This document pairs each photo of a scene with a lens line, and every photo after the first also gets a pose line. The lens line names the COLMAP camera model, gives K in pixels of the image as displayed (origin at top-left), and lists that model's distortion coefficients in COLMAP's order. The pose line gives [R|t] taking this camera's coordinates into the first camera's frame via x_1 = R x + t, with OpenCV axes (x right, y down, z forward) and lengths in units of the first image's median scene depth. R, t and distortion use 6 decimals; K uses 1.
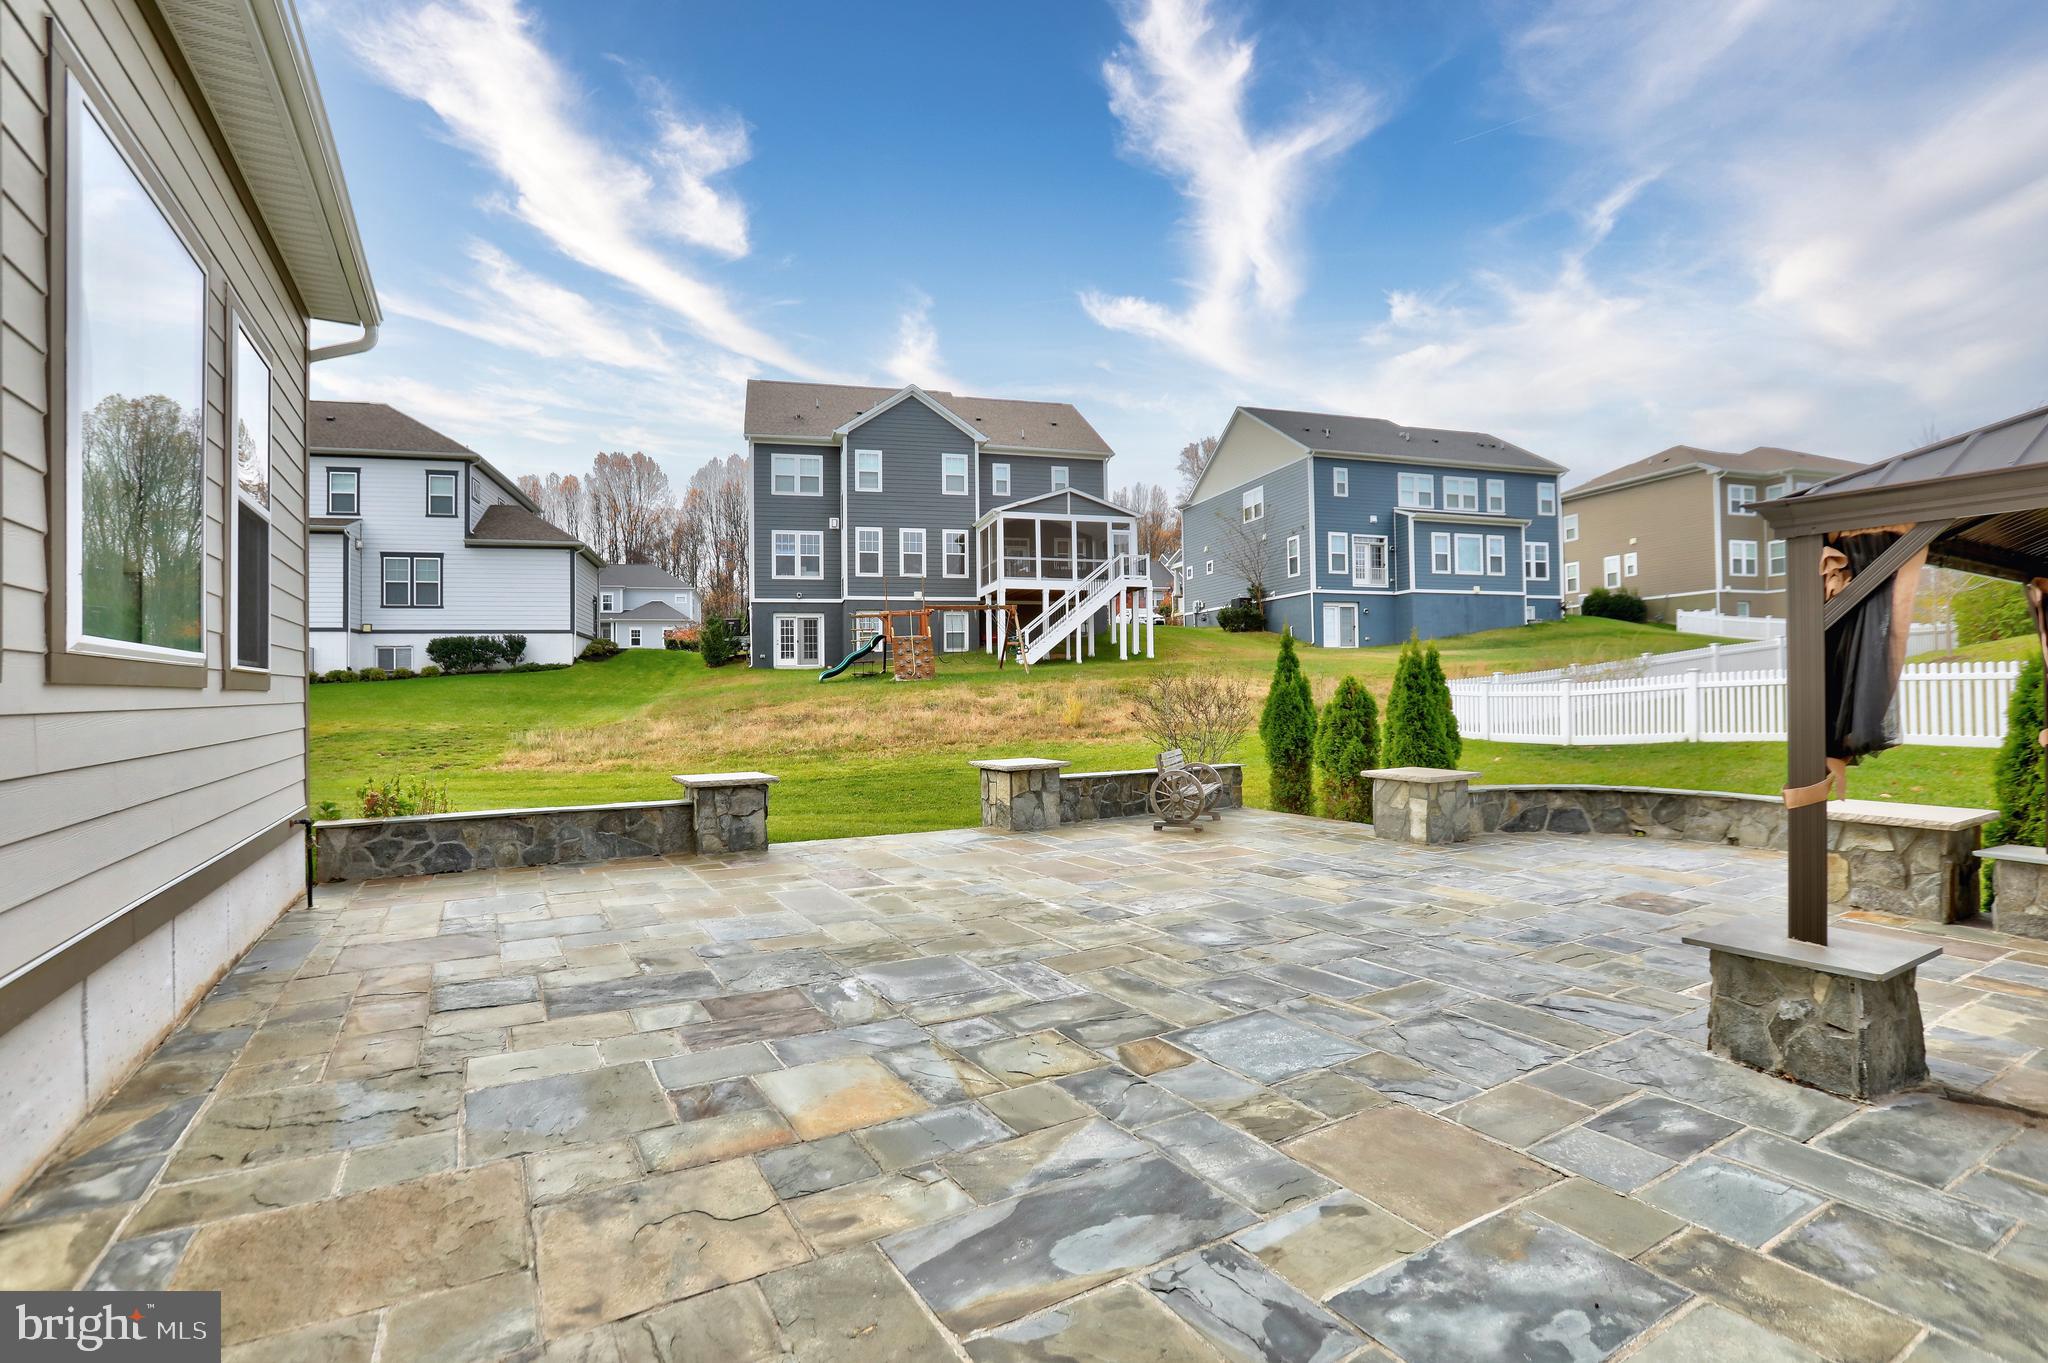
lens RADIAL K [[932.8, 0, 1024.0], [0, 932.8, 681.5], [0, 0, 1]] dist [-0.062622, 0.024951]
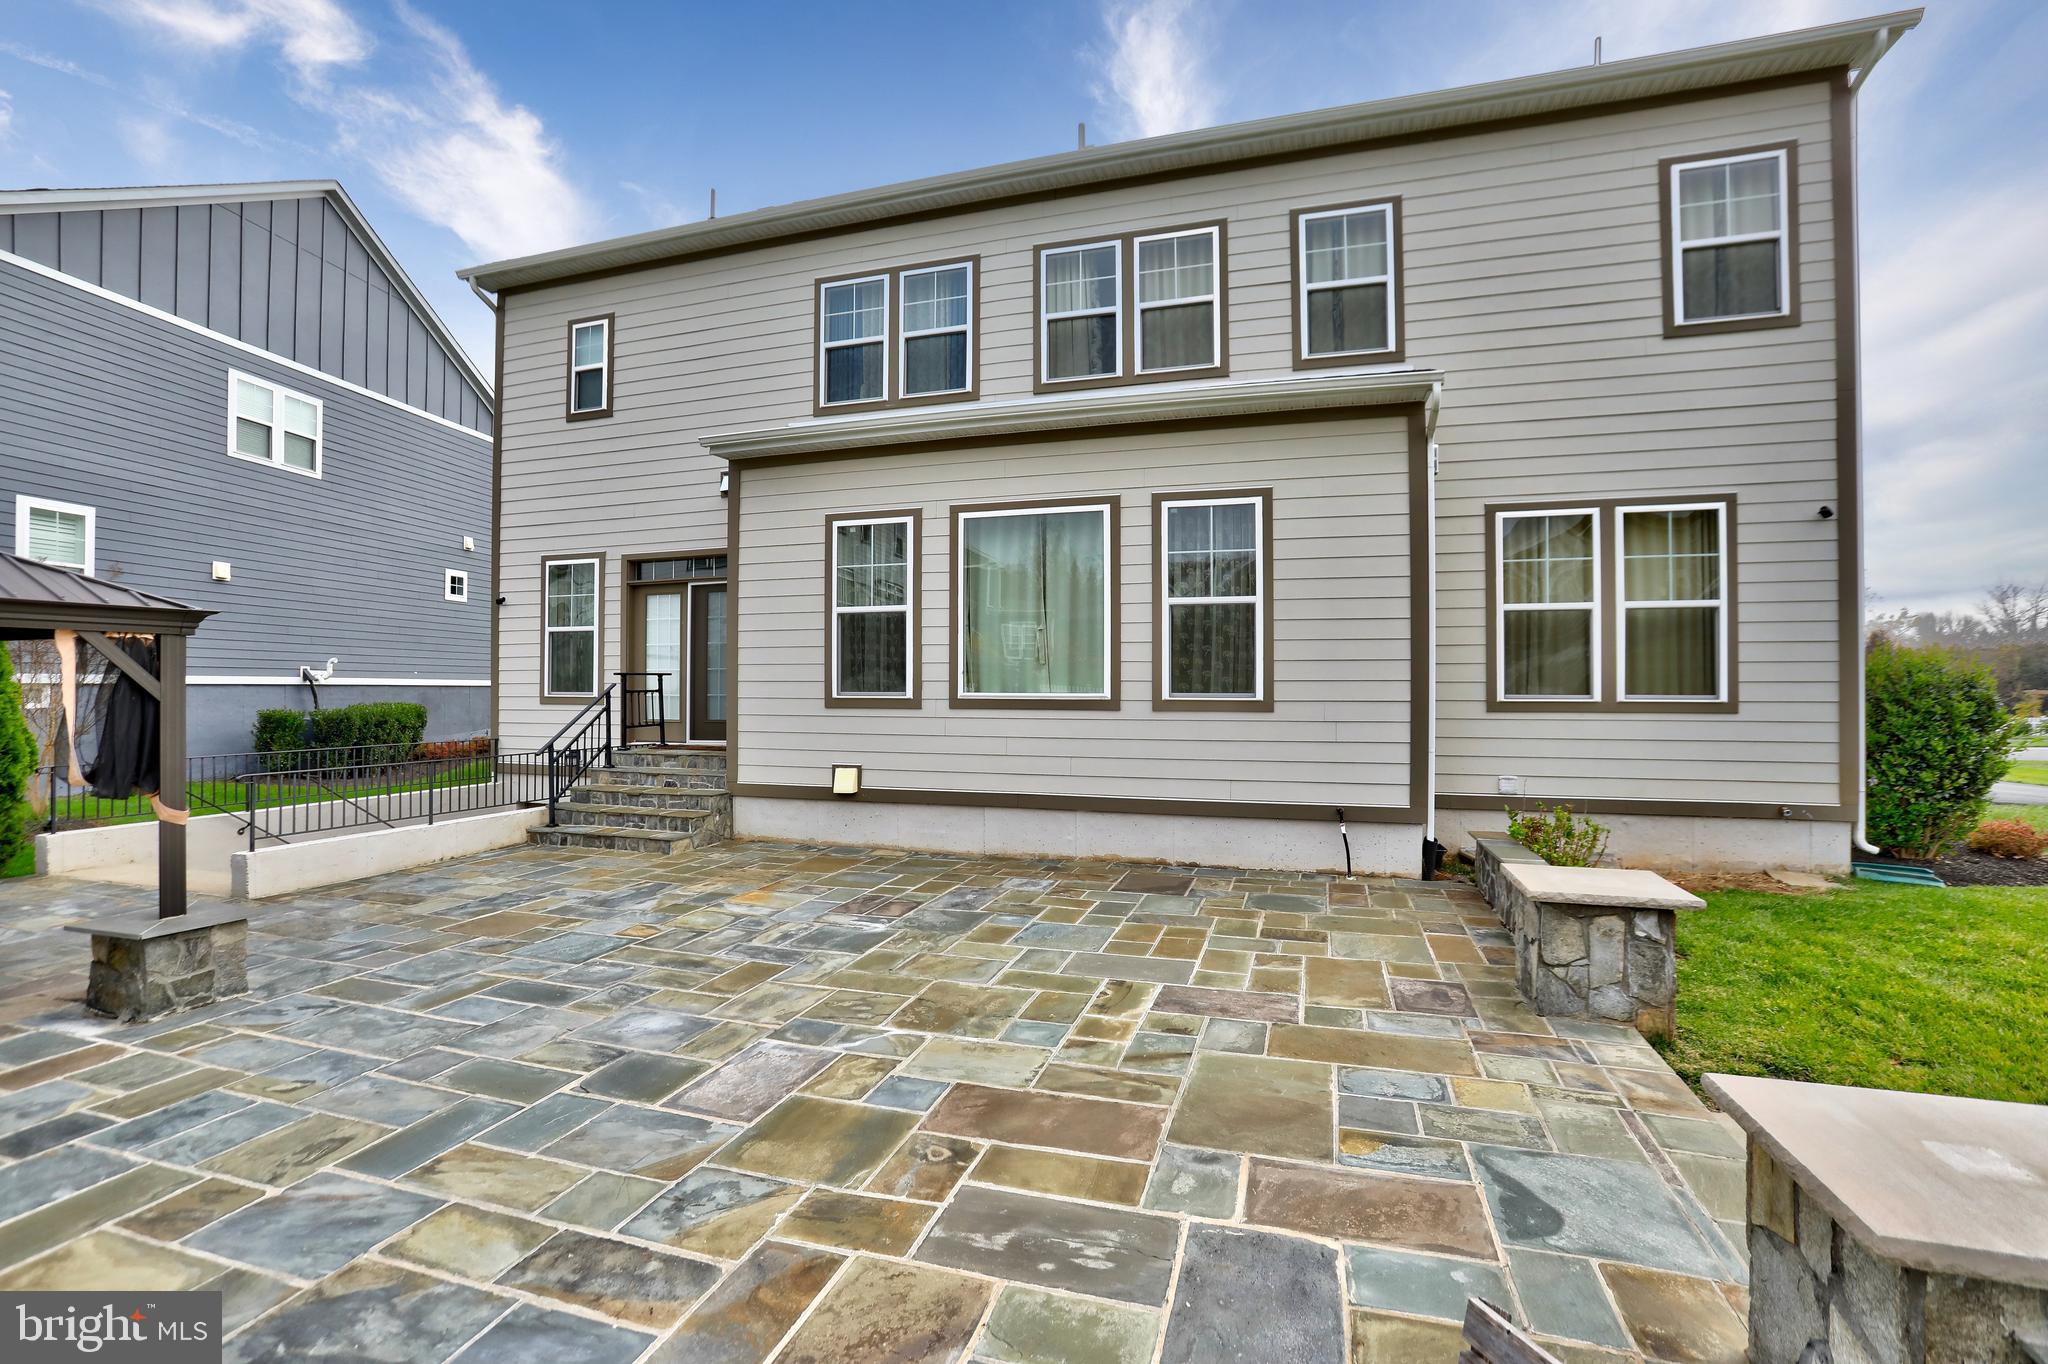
lens RADIAL K [[932.8, 0, 1024.0], [0, 932.8, 682.0], [0, 0, 1]] dist [-0.062622, 0.024951]
pose [[-0.734104, 0.007336, -0.678998, 0.706622], [0.013406, 0.999903, -0.003690, -0.053057], [0.678905, -0.011812, -0.734131, 2.499183]]
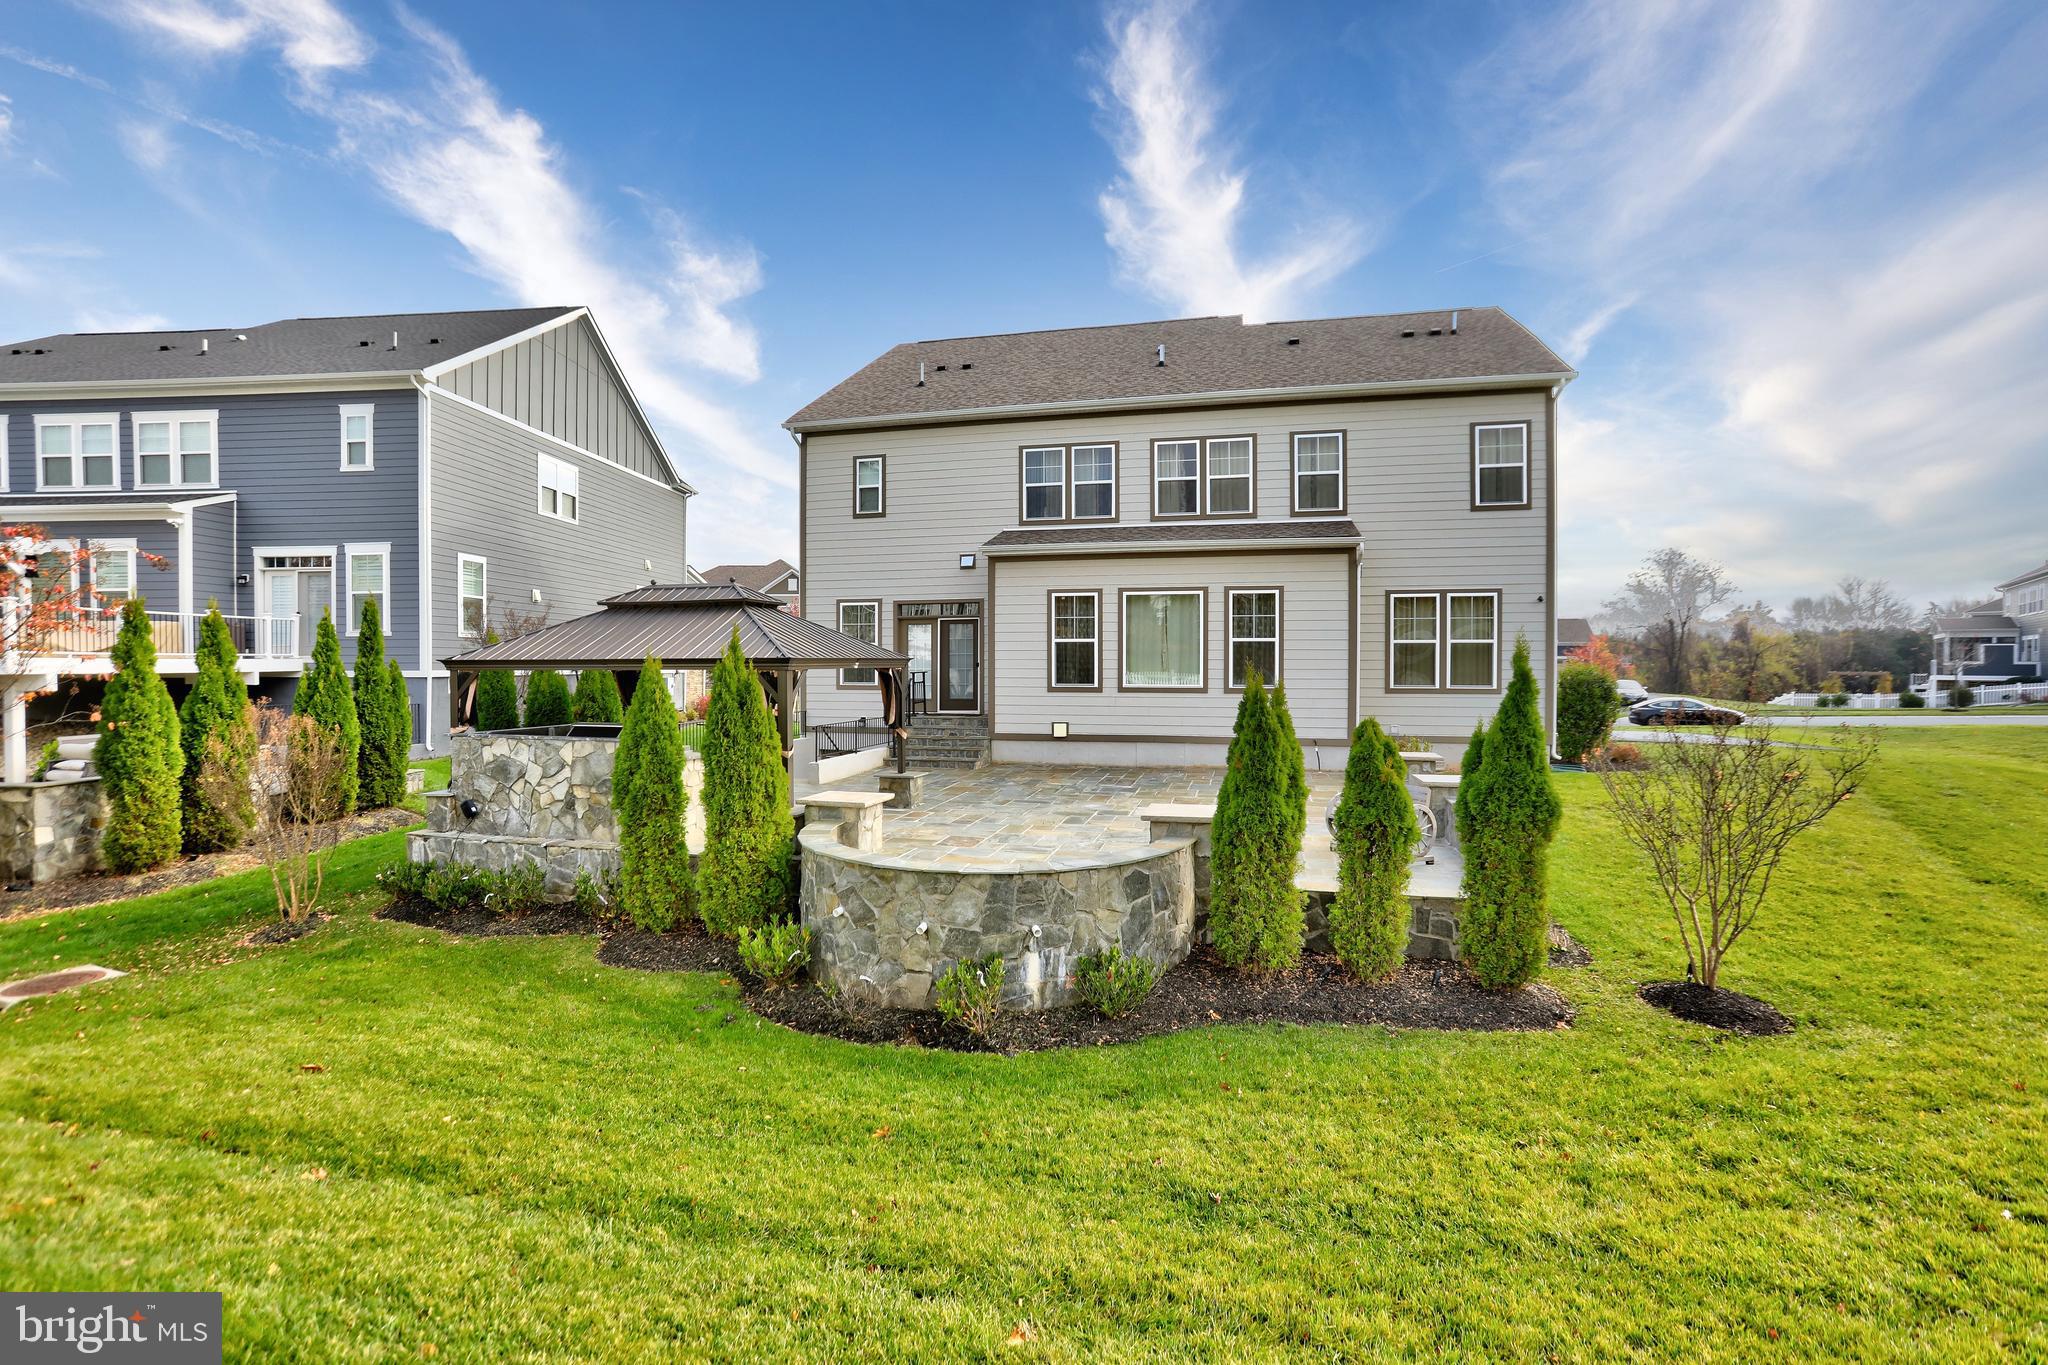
lens RADIAL K [[943.1, 0, 1024.0], [0, 943.1, 682.5], [0, 0, 1]] dist [-0.072354, 0.026956]
pose [[-0.688457, 0.027776, -0.724745, 2.895237], [0.014357, 0.999593, 0.024671, -0.164967], [0.725135, 0.006580, -0.688575, 3.488300]]
